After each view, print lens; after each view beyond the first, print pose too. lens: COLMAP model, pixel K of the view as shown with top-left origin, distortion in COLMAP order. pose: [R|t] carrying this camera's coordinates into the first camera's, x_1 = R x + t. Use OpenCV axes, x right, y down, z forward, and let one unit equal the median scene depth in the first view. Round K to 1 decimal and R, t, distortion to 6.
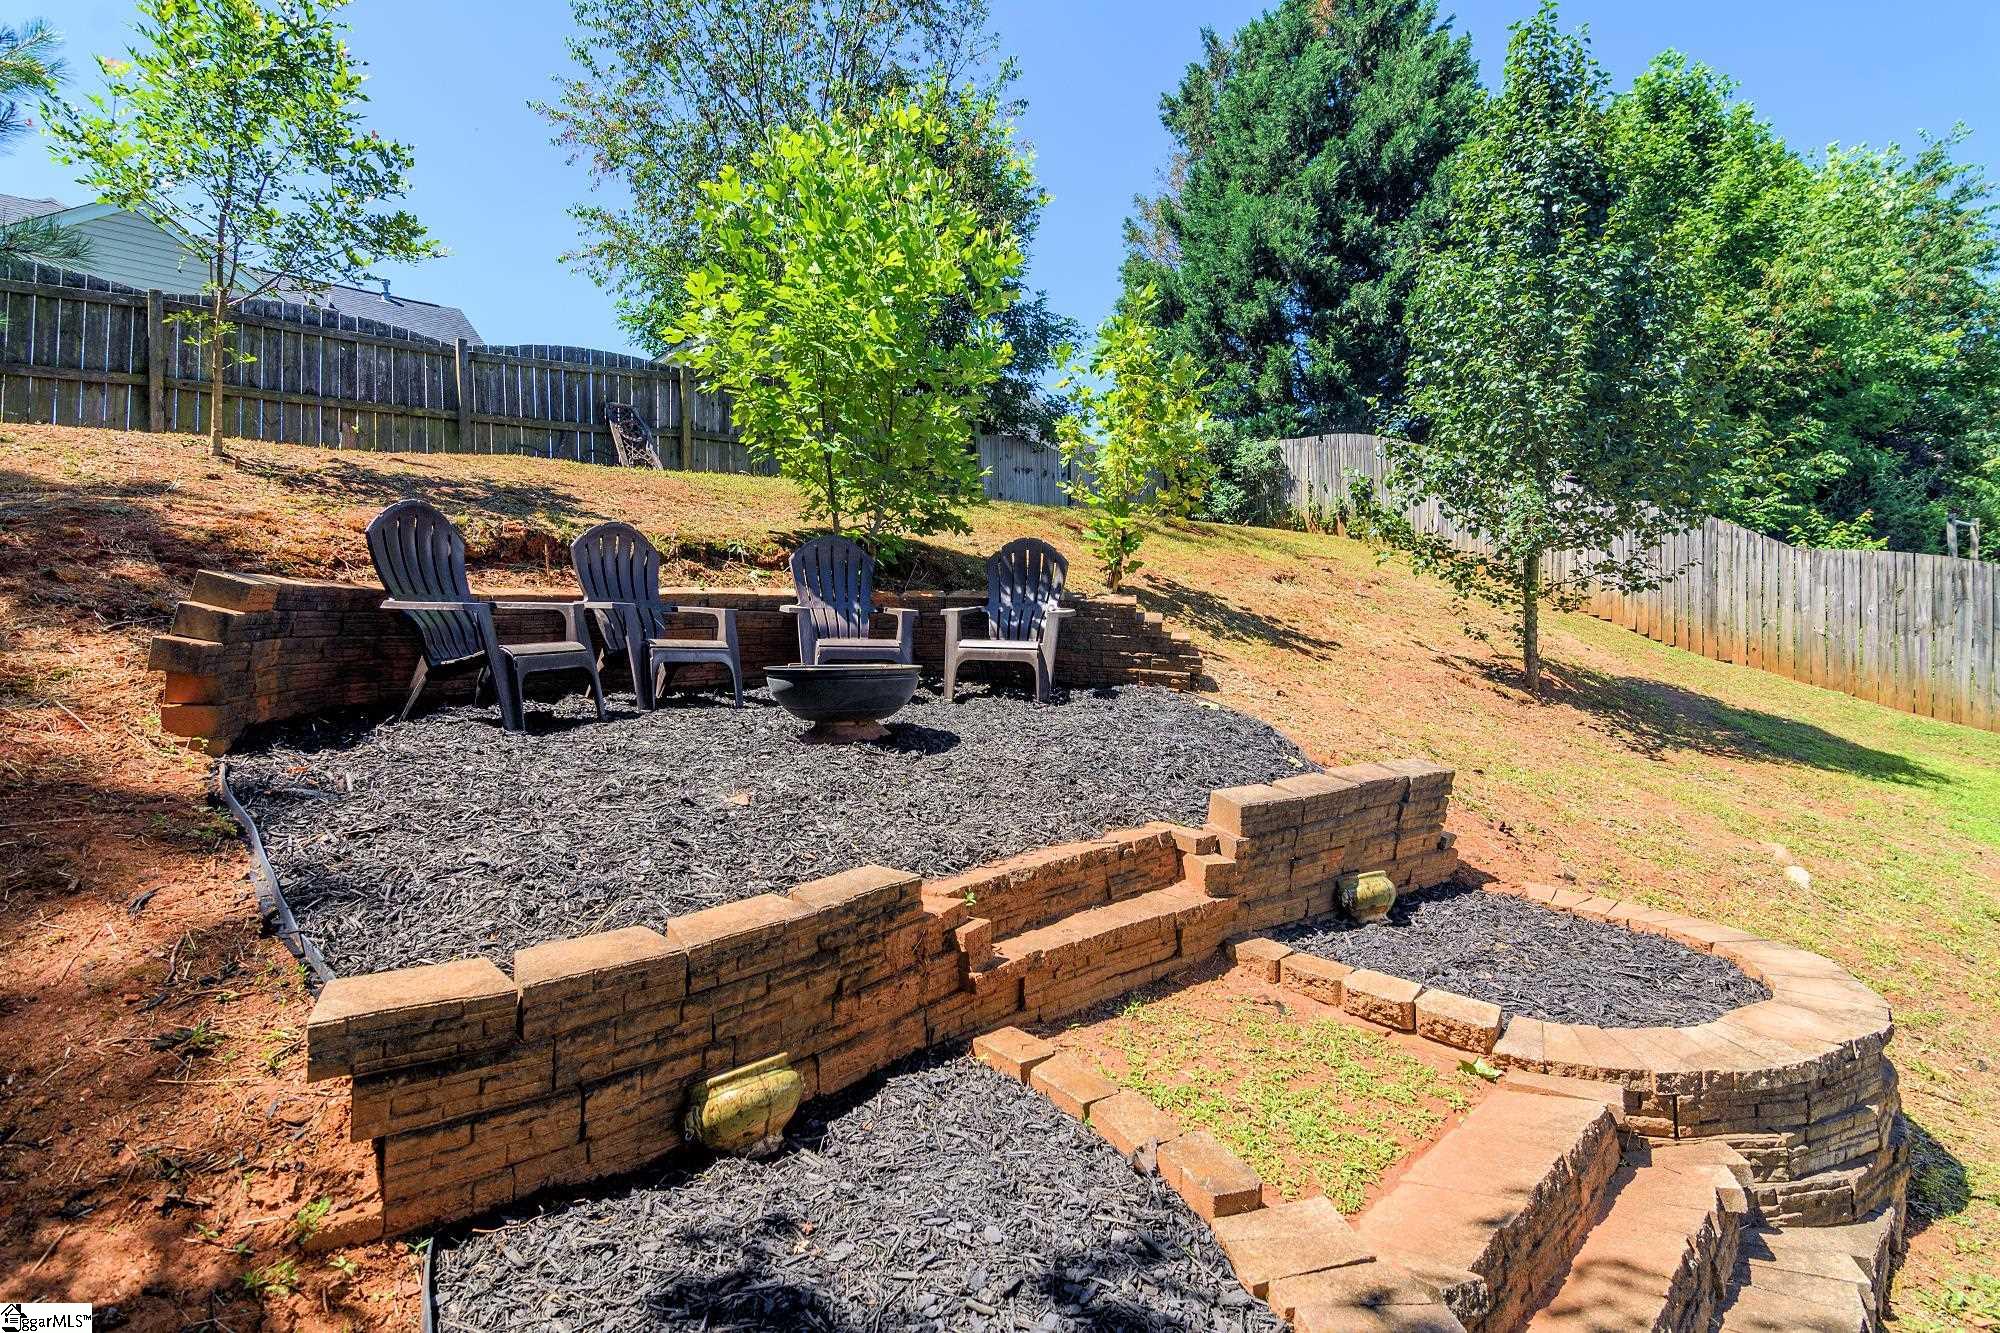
lens RADIAL K [[901.2, 0, 986.7], [0, 901.2, 659.1], [0, 0, 1]] dist [-0.001021, 0.000087]
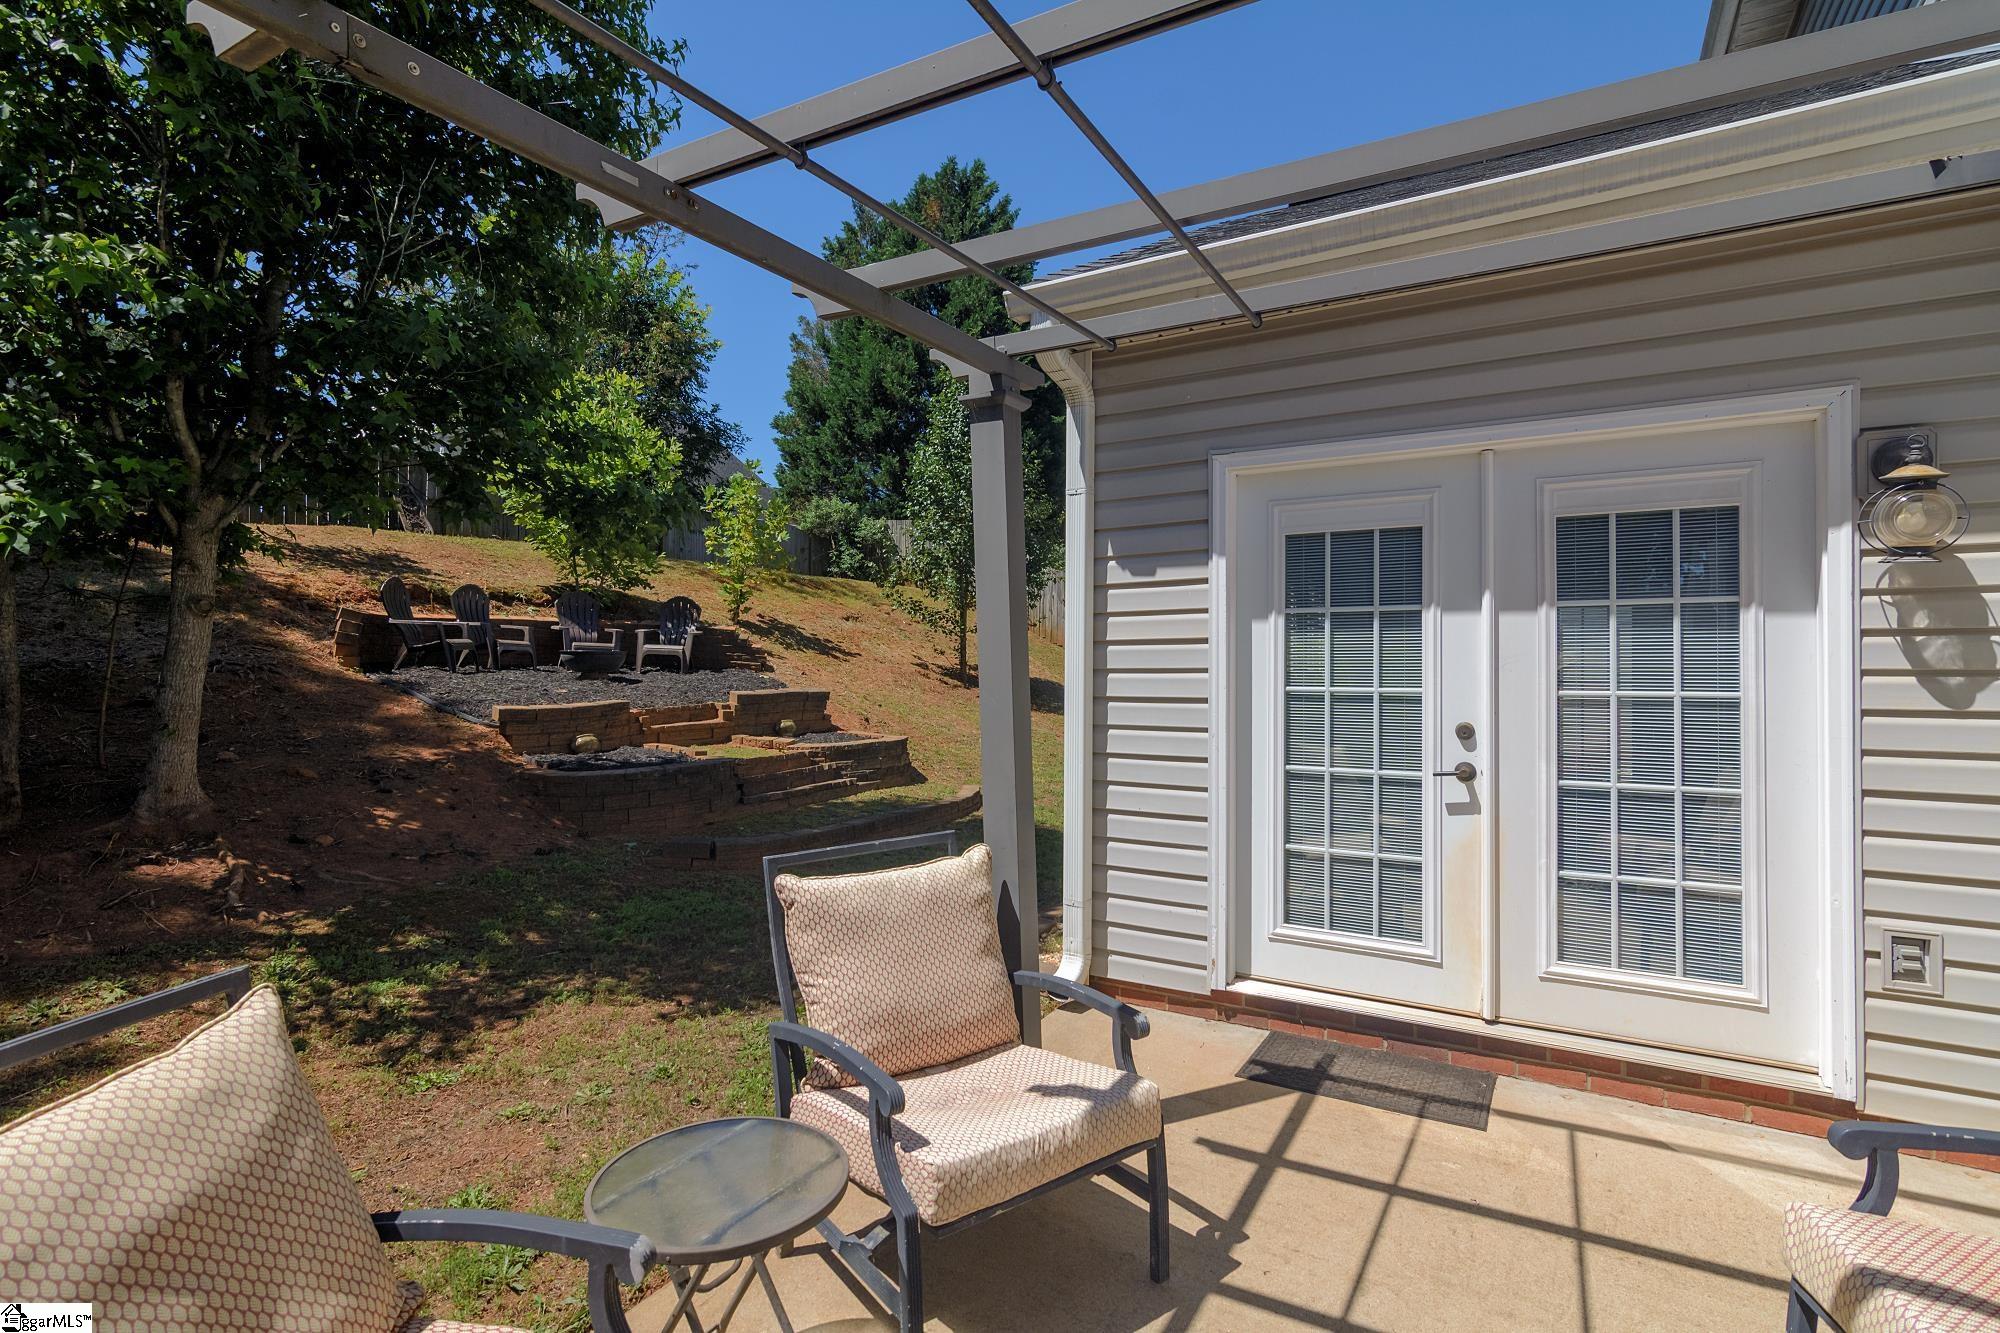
lens RADIAL K [[901.2, 0, 986.7], [0, 901.2, 659.1], [0, 0, 1]] dist [-0.001021, 0.000087]
pose [[0.947156, 0.017695, 0.320284, 0.043785], [-0.007652, 0.999440, -0.032590, 0.060931], [-0.320681, 0.028417, 0.946761, -1.014097]]
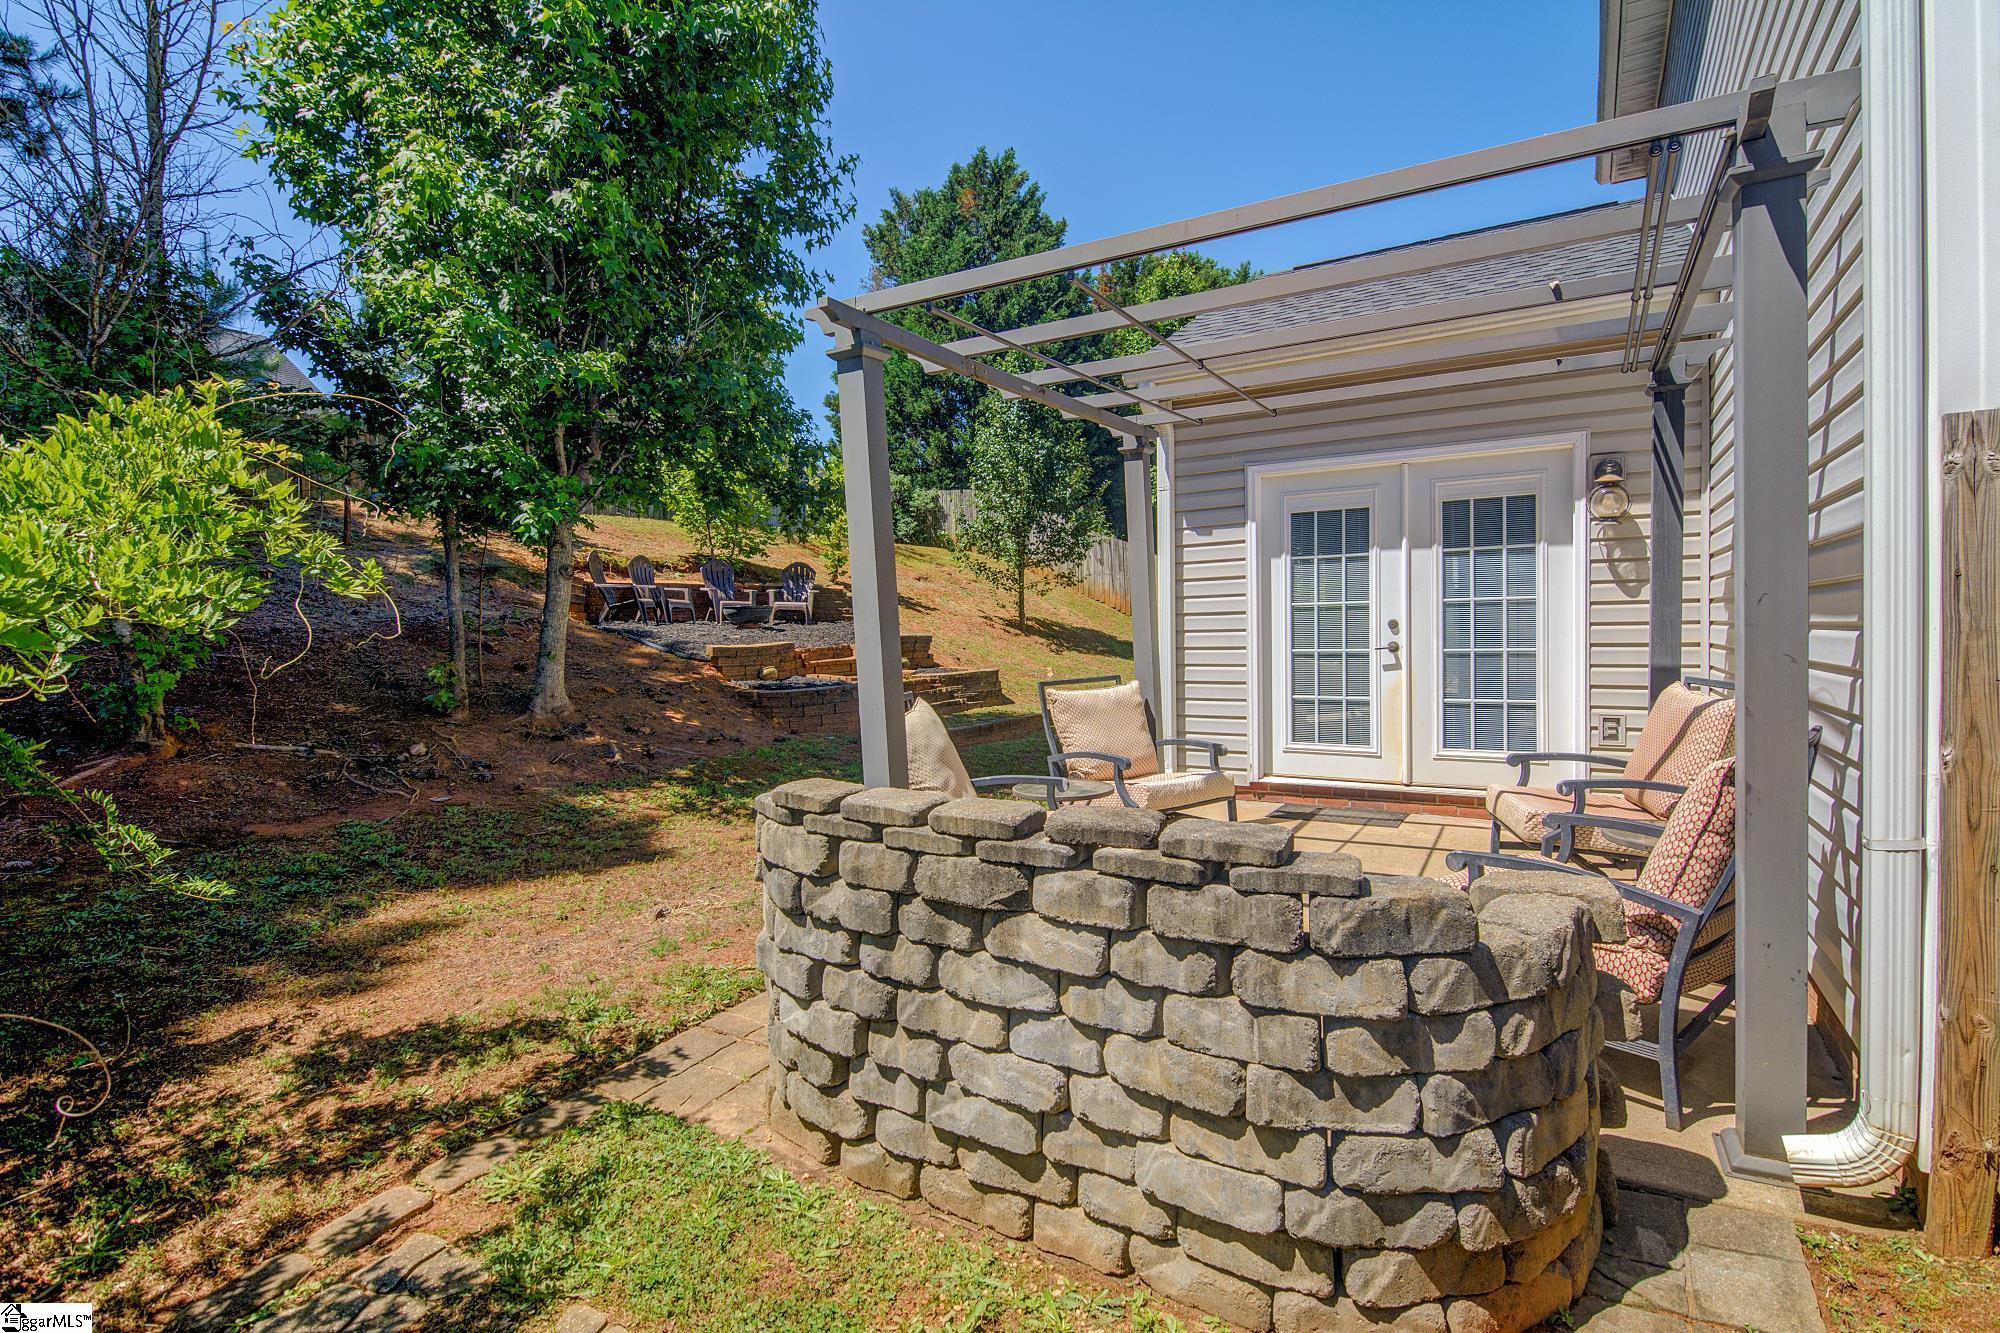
lens RADIAL K [[893.0, 0, 1009.3], [0, 893.0, 658.6], [0, 0, 1]] dist [0.001210, 0.000043]
pose [[0.945493, -0.016756, 0.325212, -0.184820], [0.014611, 0.999852, 0.009038, 0.103402], [-0.325316, -0.003793, 0.945598, -1.330593]]
